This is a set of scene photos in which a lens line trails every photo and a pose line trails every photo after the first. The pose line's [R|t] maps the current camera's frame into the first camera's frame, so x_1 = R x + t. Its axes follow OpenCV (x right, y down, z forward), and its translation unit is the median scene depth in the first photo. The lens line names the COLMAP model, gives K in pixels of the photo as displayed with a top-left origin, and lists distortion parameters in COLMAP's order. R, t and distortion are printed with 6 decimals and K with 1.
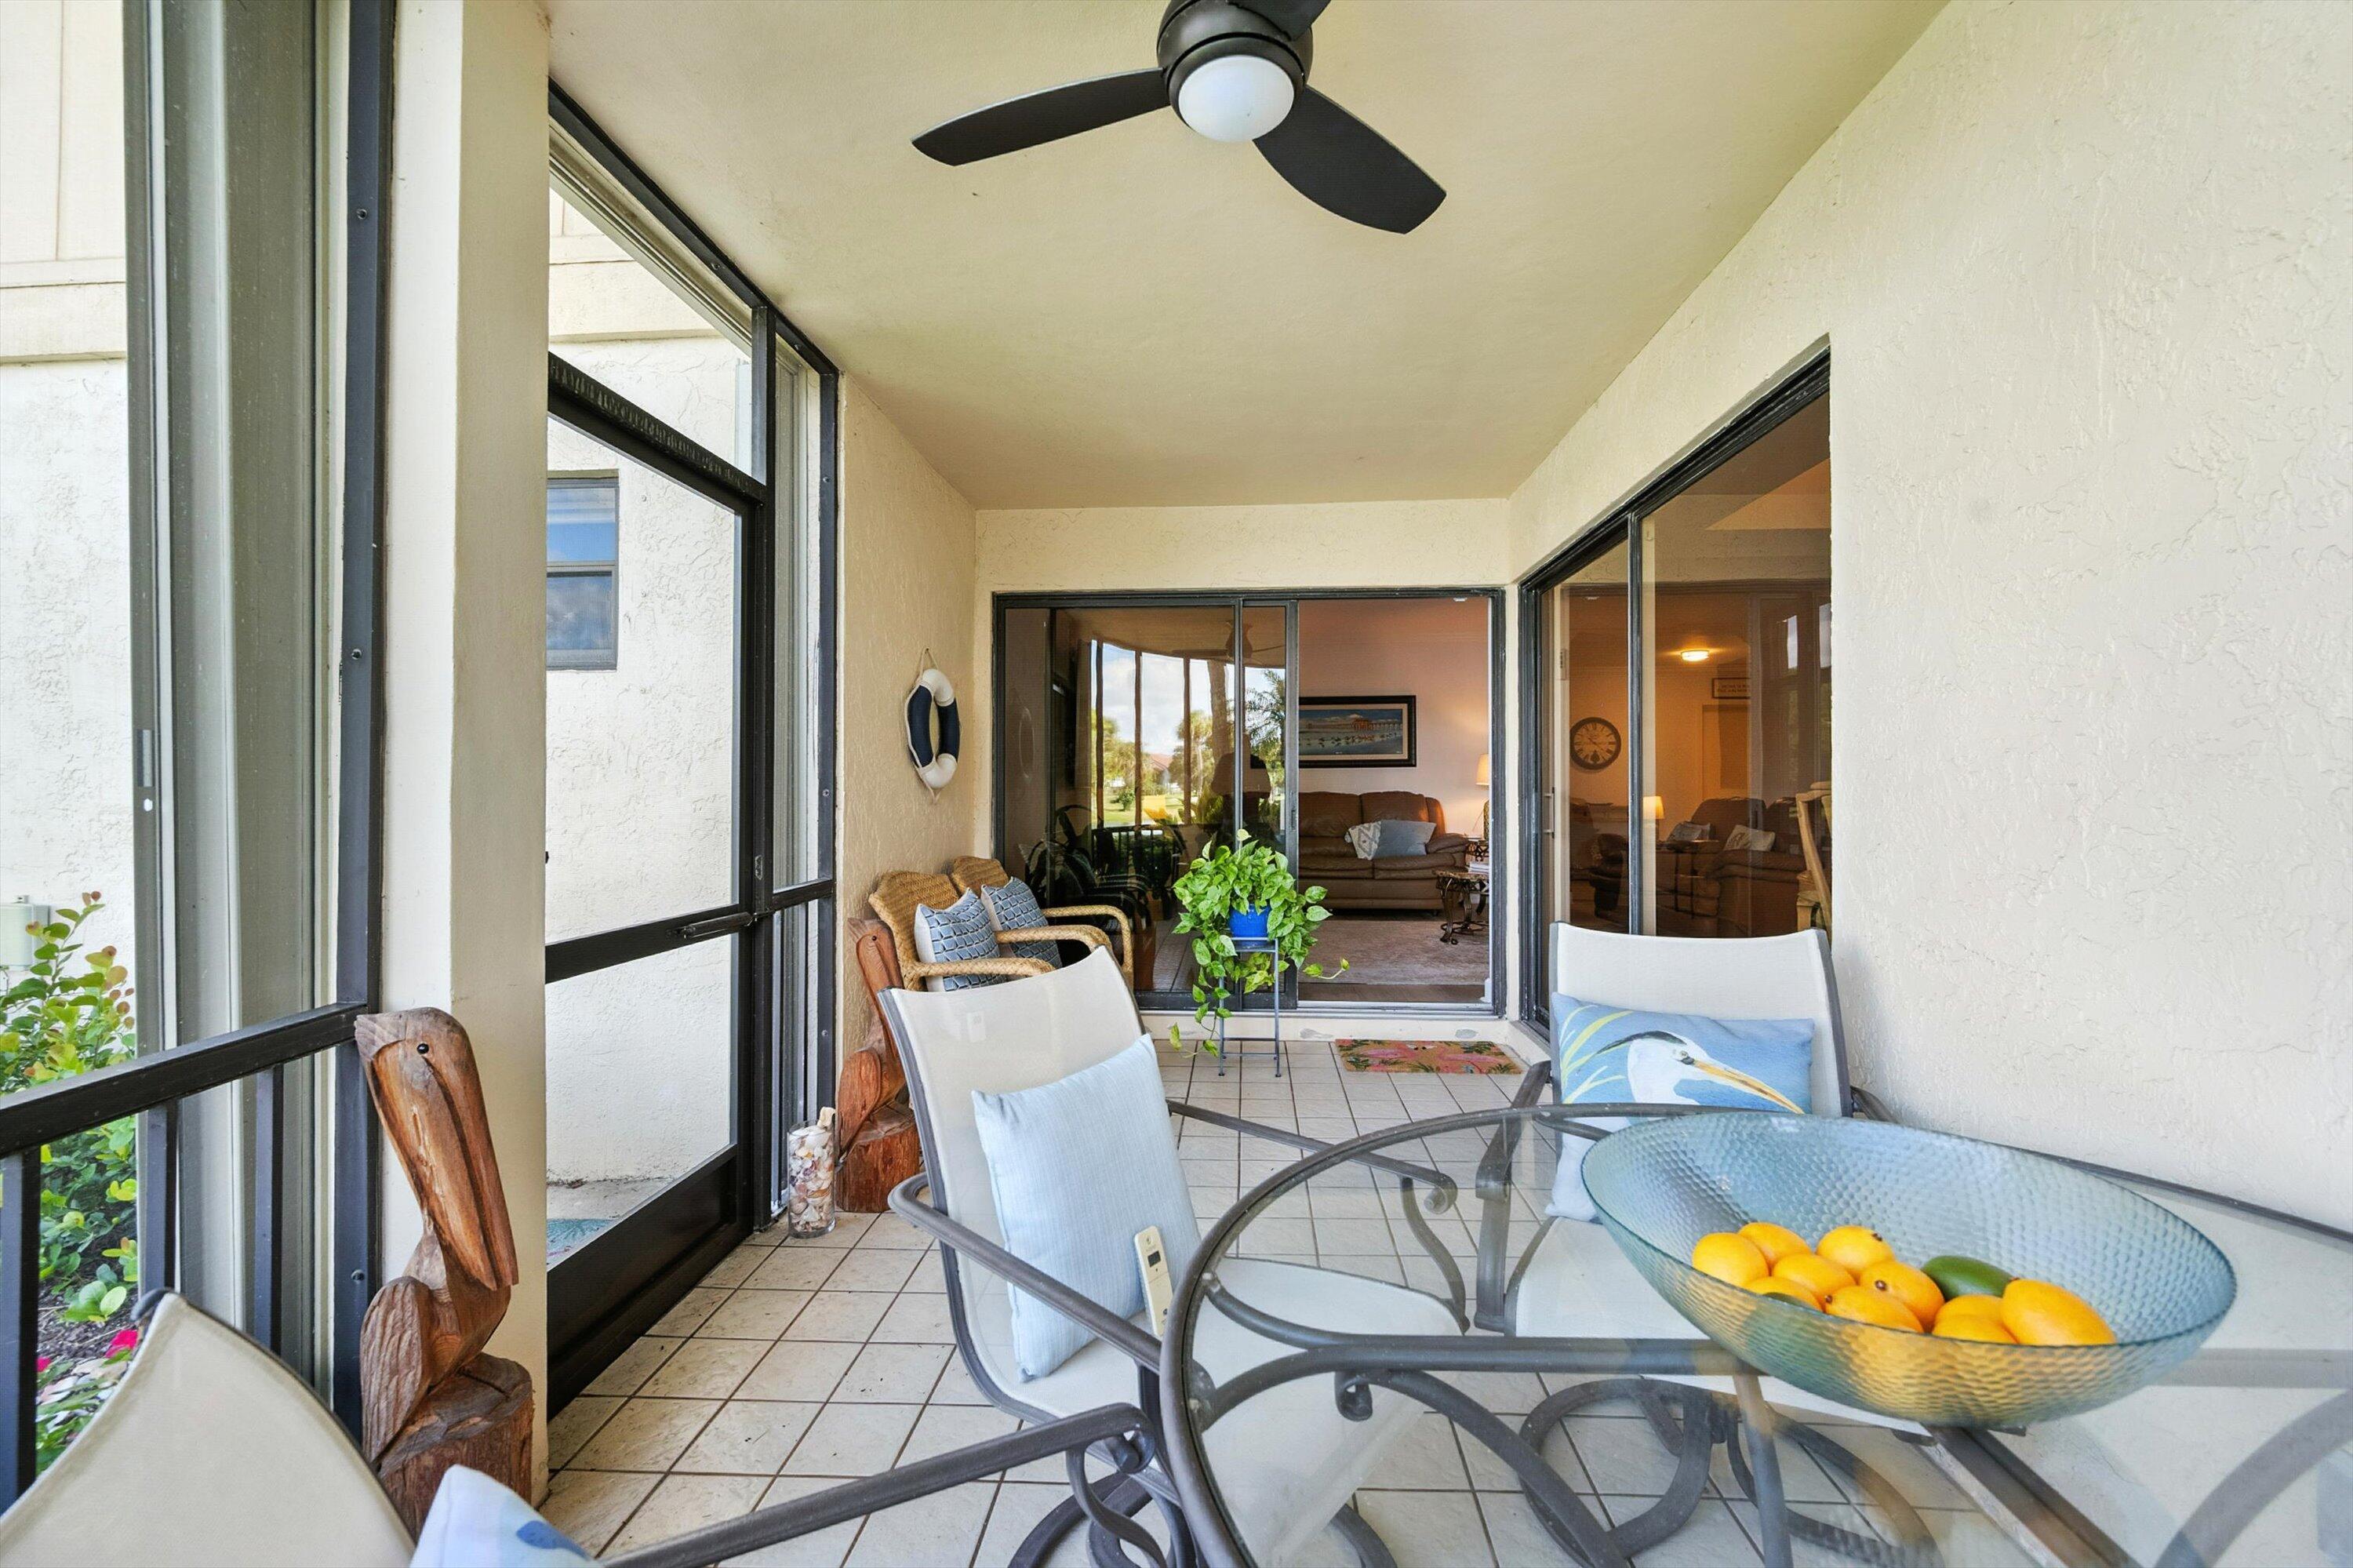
lens RADIAL K [[953.5, 0, 1177.2], [0, 953.5, 775.1], [0, 0, 1]] dist [0.000147, 0.000027]
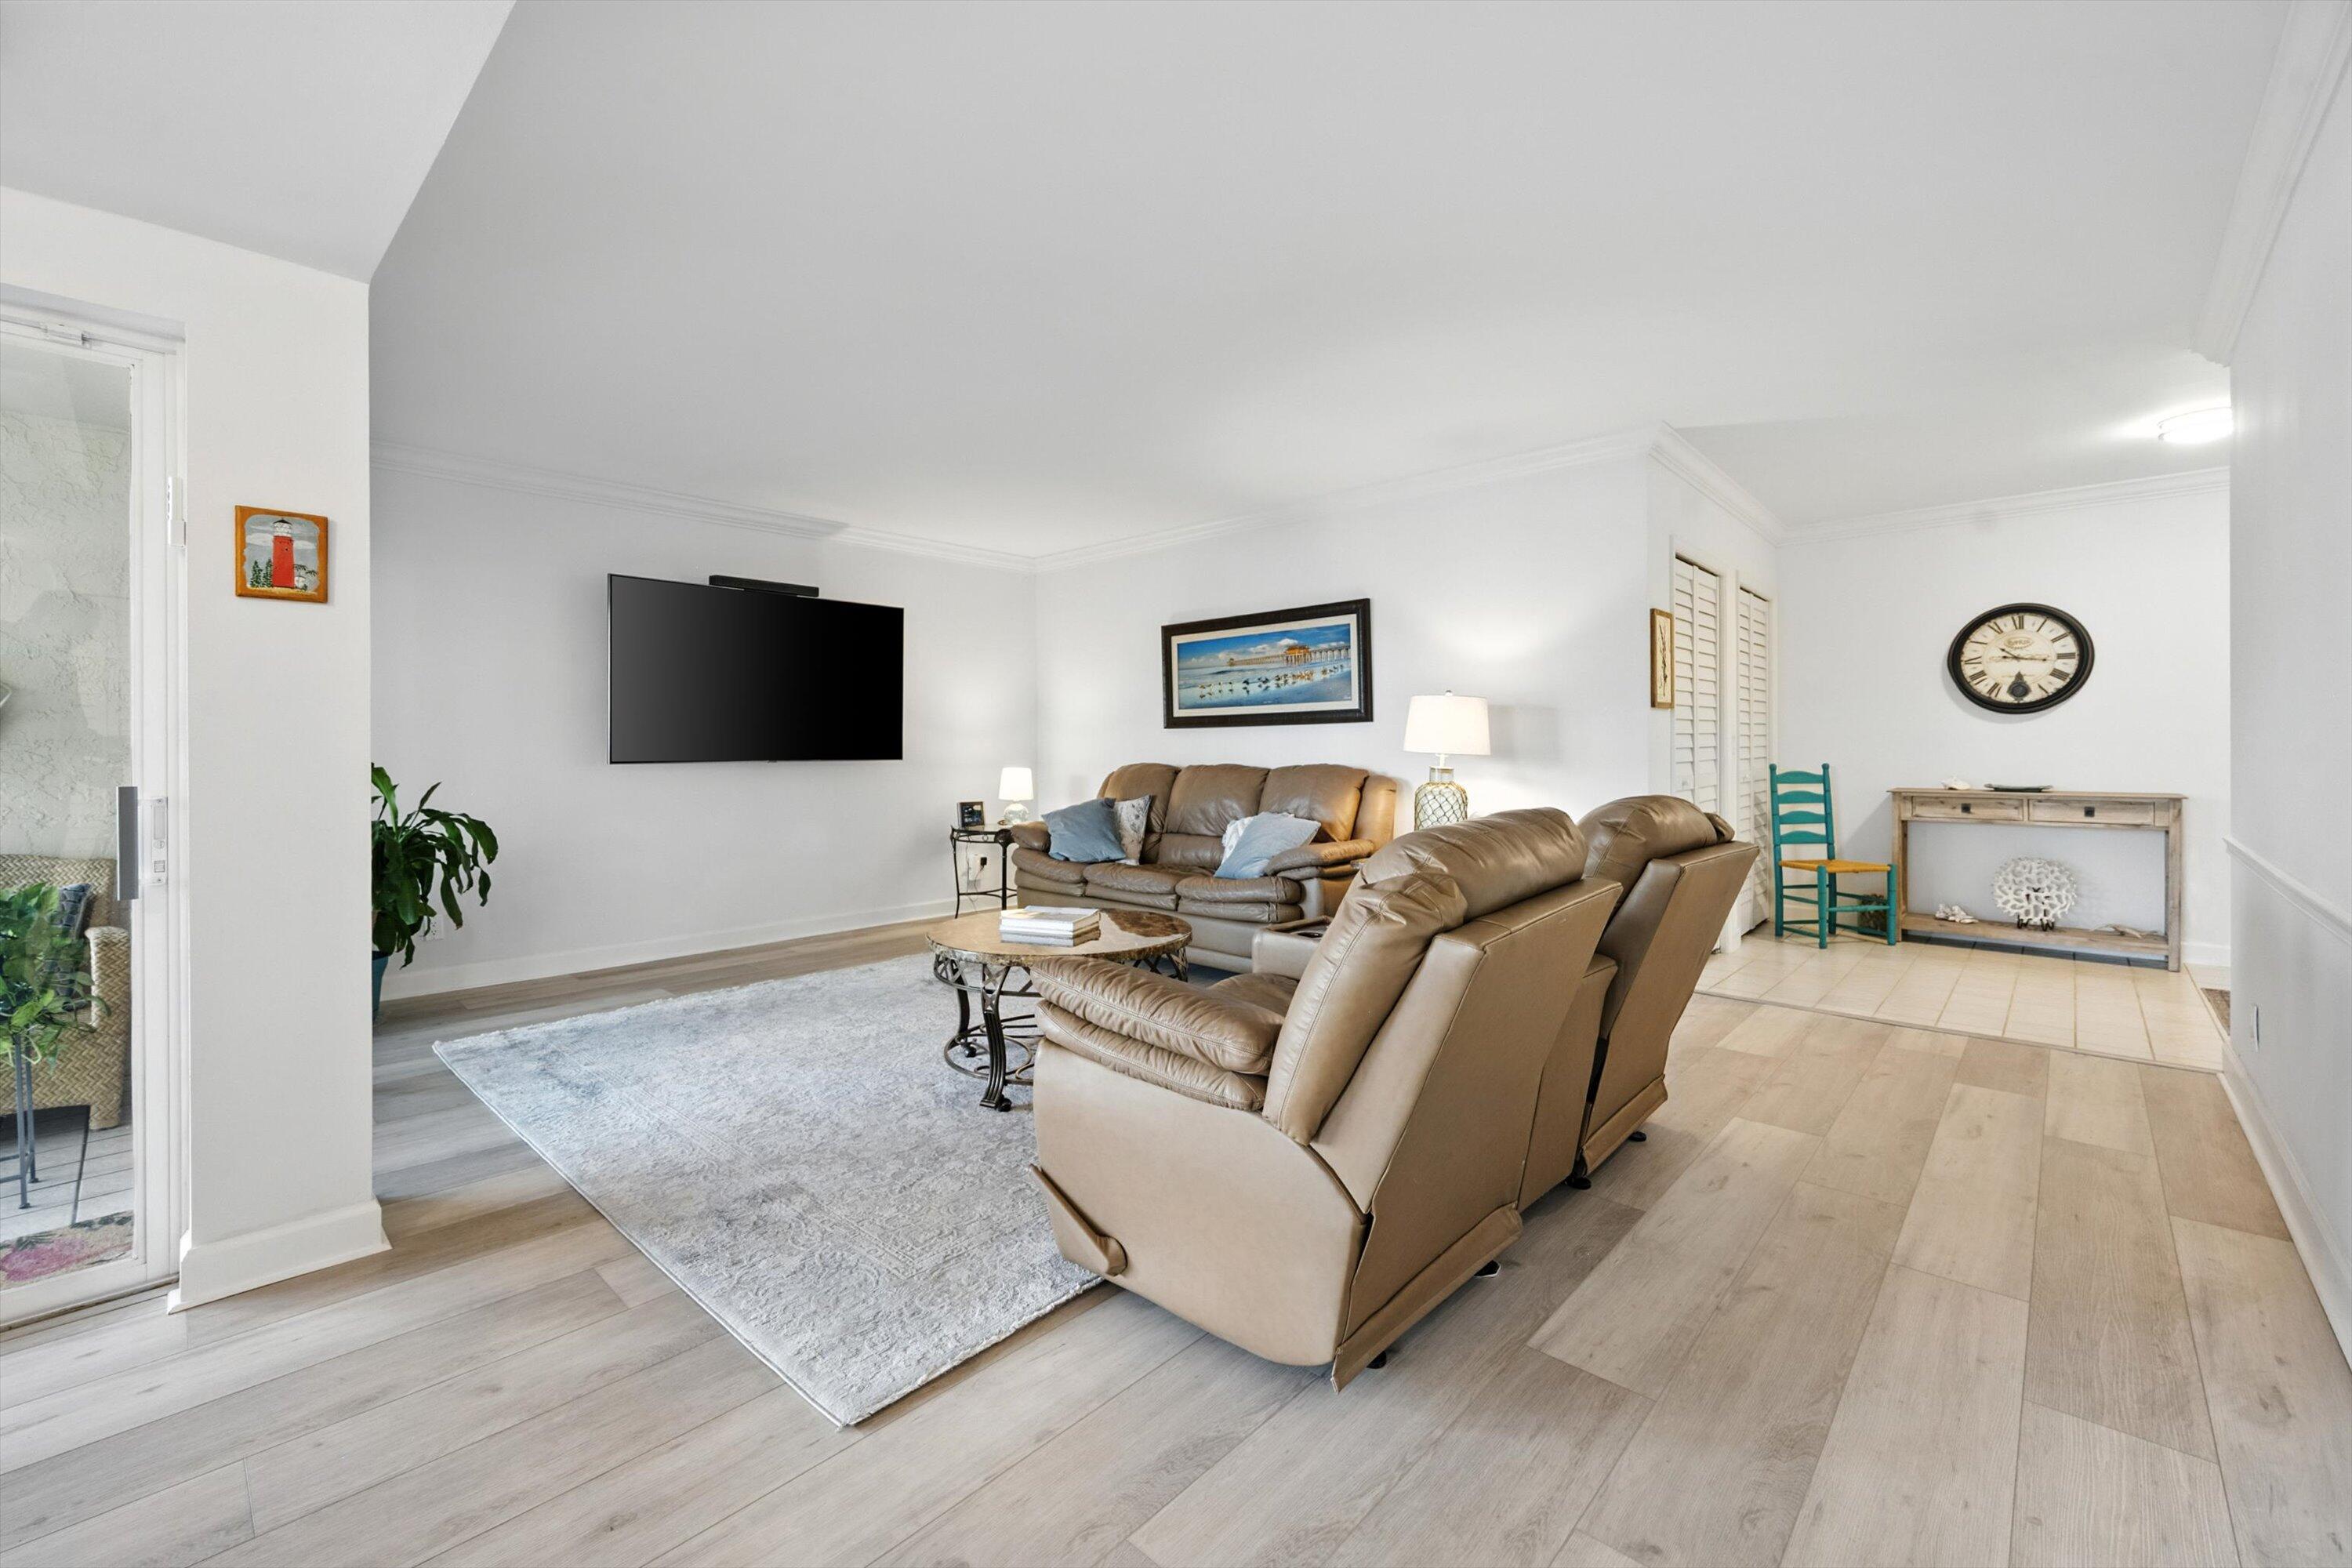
lens RADIAL K [[953.0, 0, 1176.7], [0, 953.0, 775.1], [0, 0, 1]] dist [0.000147, 0.000027]
pose [[0.772180, 0.013648, -0.635258, 0.528212], [0.014282, 0.999144, 0.038826, -0.000104], [0.635244, -0.039054, 0.771324, 0.473378]]
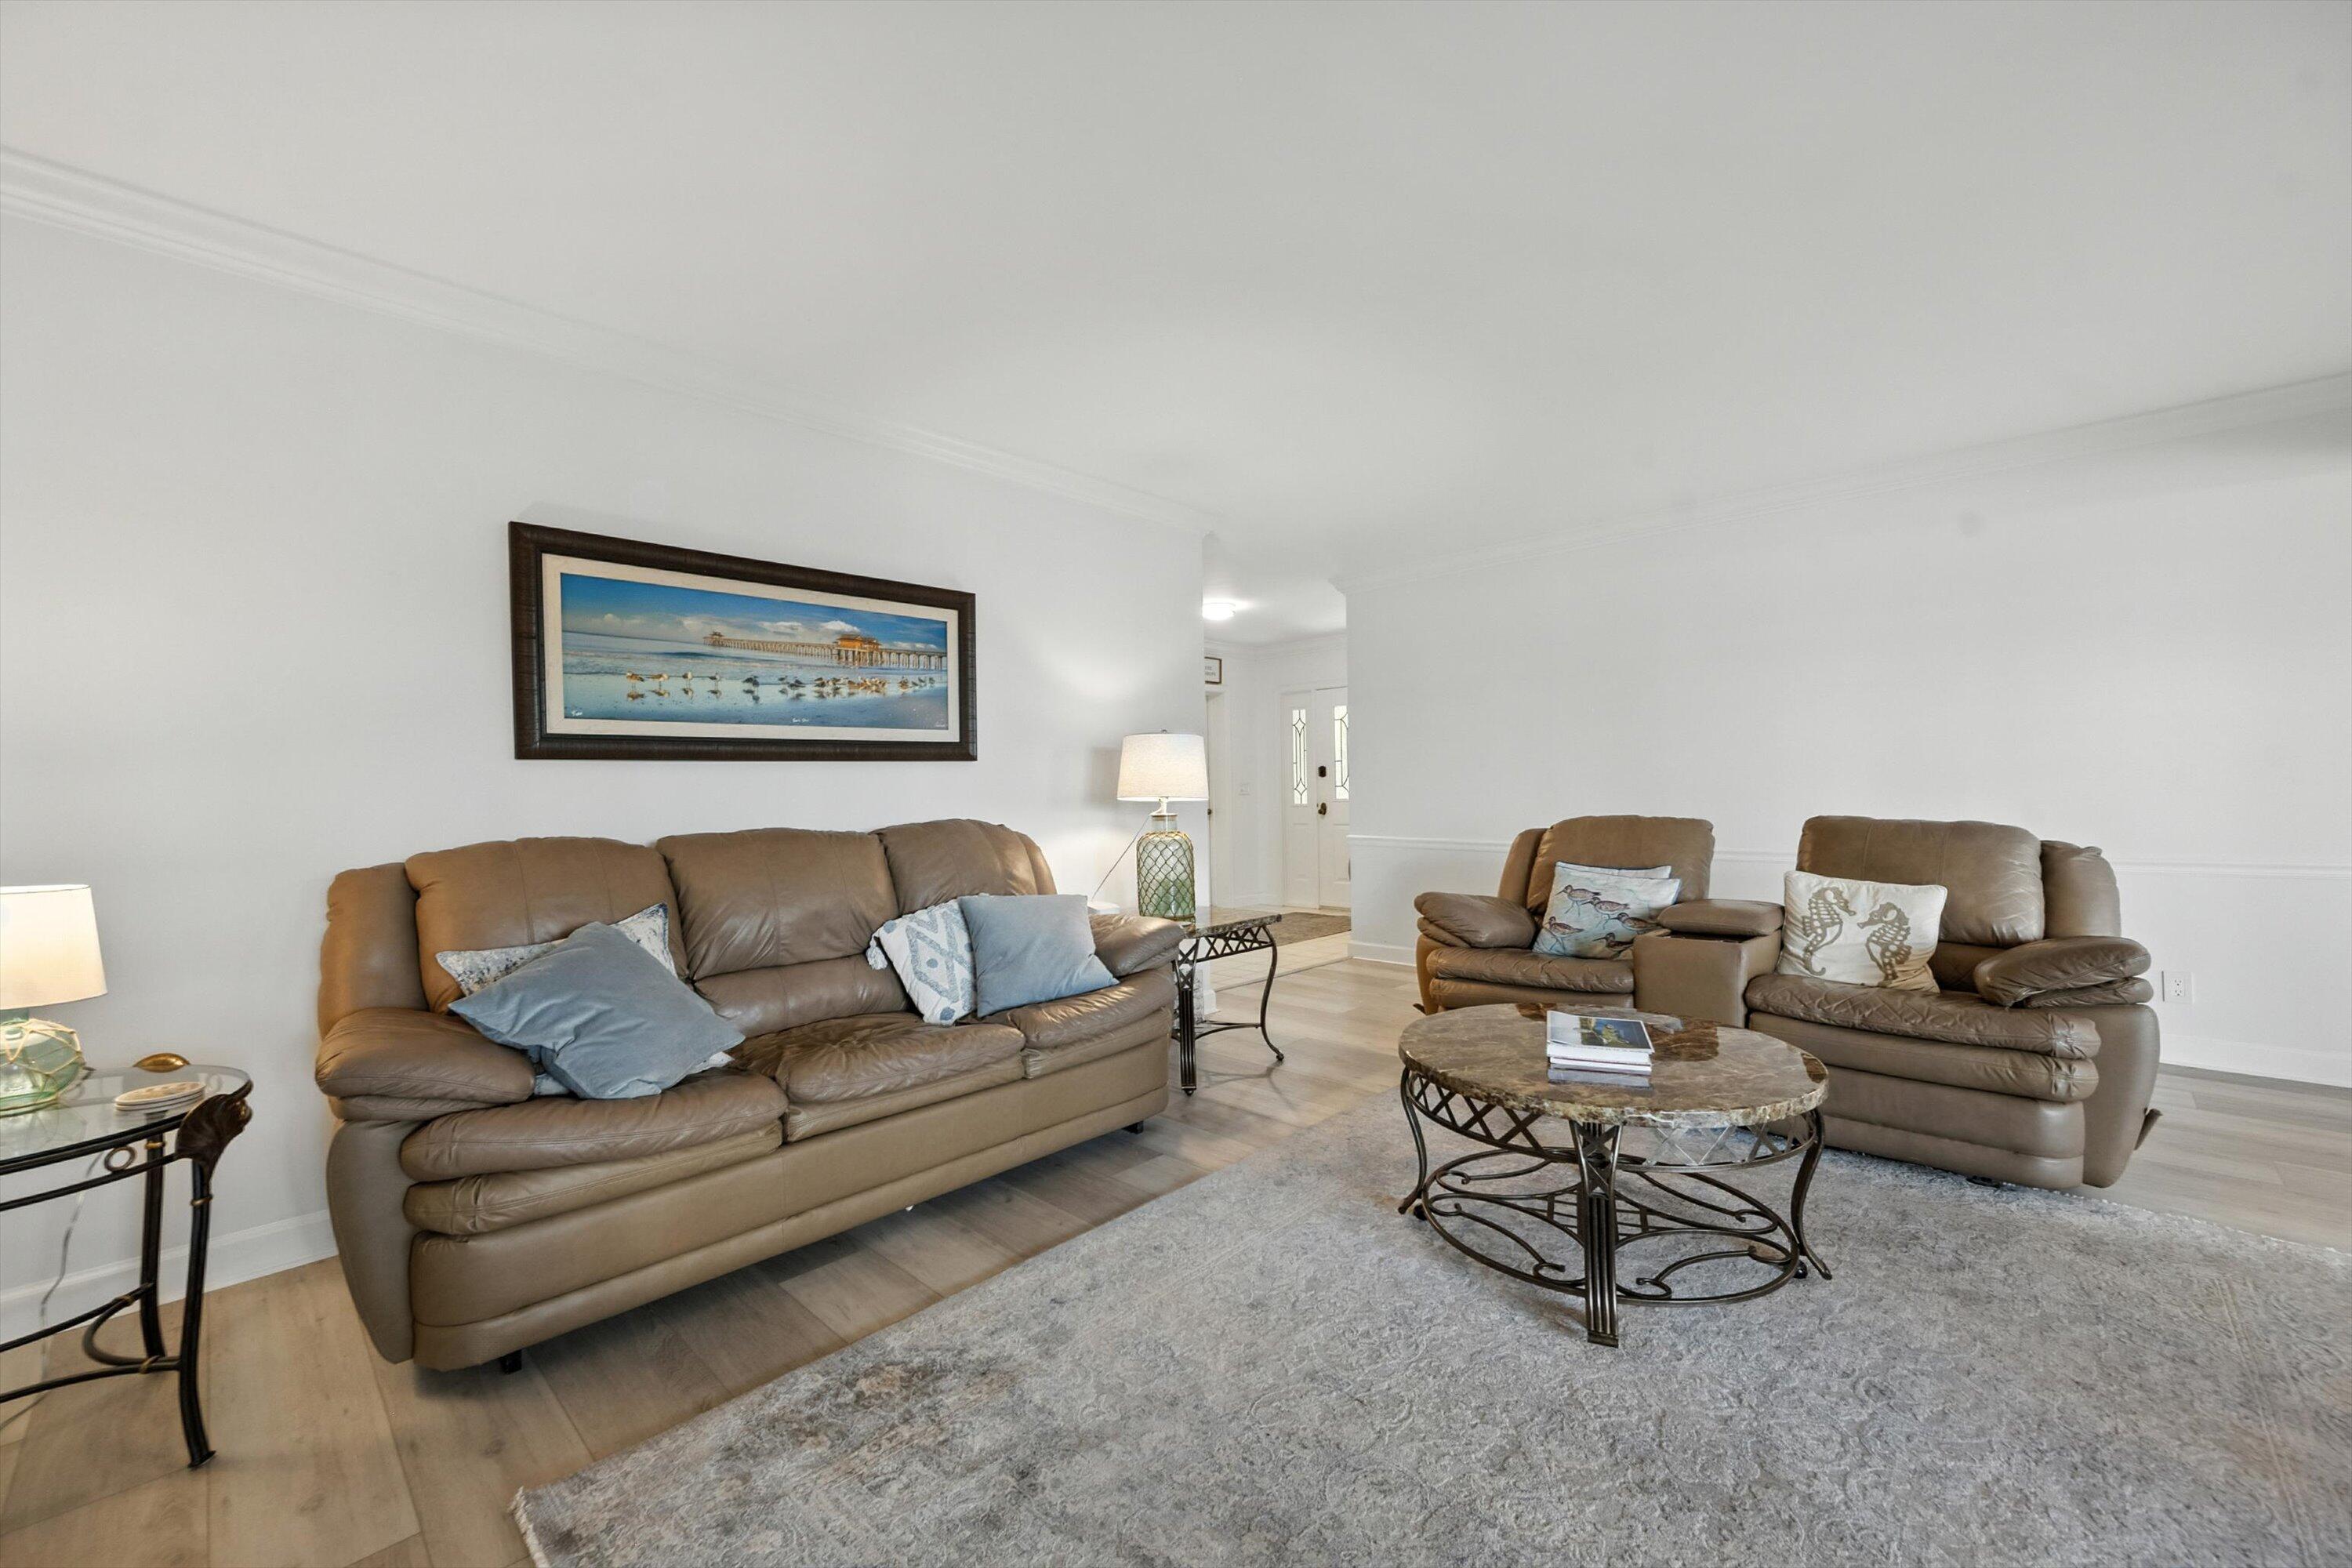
lens RADIAL K [[953.0, 0, 1176.7], [0, 953.0, 775.1], [0, 0, 1]] dist [0.000147, 0.000027]
pose [[0.642648, -0.000943, 0.766161, -0.019293], [-0.002371, 0.999992, 0.003220, -0.003660], [-0.766158, -0.003886, 0.642641, 0.653276]]
